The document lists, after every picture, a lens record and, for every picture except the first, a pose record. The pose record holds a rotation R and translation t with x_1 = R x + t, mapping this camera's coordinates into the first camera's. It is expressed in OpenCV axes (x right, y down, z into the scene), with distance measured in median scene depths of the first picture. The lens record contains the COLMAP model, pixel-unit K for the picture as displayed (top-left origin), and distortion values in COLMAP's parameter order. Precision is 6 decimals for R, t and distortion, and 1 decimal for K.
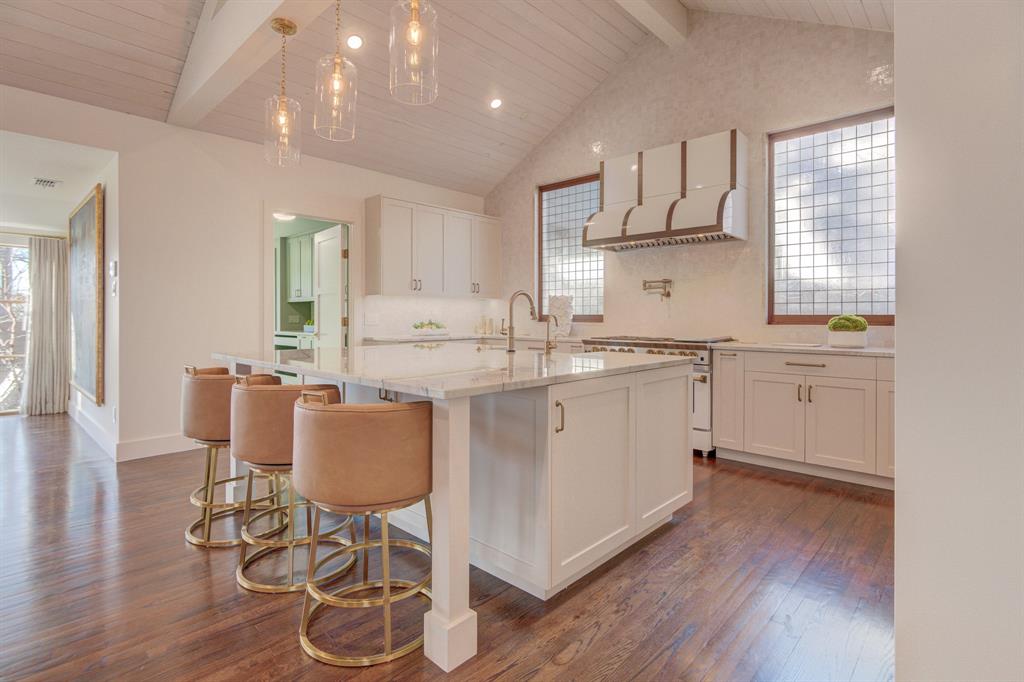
lens RADIAL K [[499.1, 0, 487.2], [0, 499.1, 313.3], [0, 0, 1]] dist [0.001611, -0.000635]
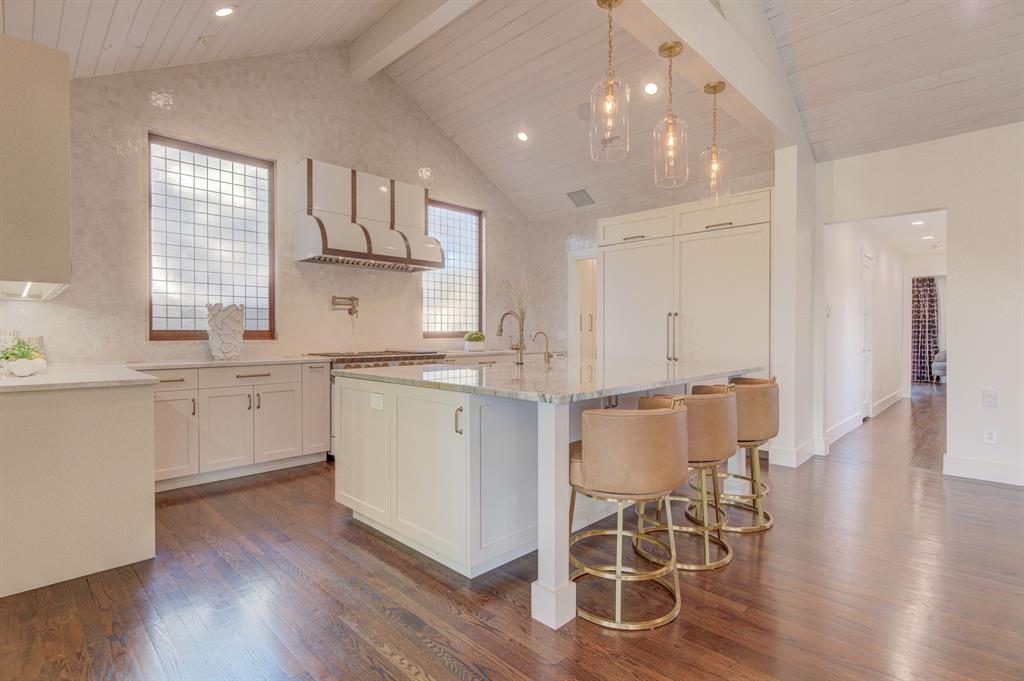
lens RADIAL K [[499.1, 0, 509.9], [0, 499.1, 340.1], [0, 0, 1]] dist [0.001611, -0.000635]
pose [[0.007183, -0.015817, 0.999849, -0.682061], [-0.008013, 0.999842, 0.015875, 0.003219], [-0.999942, -0.008126, 0.007055, 0.649903]]
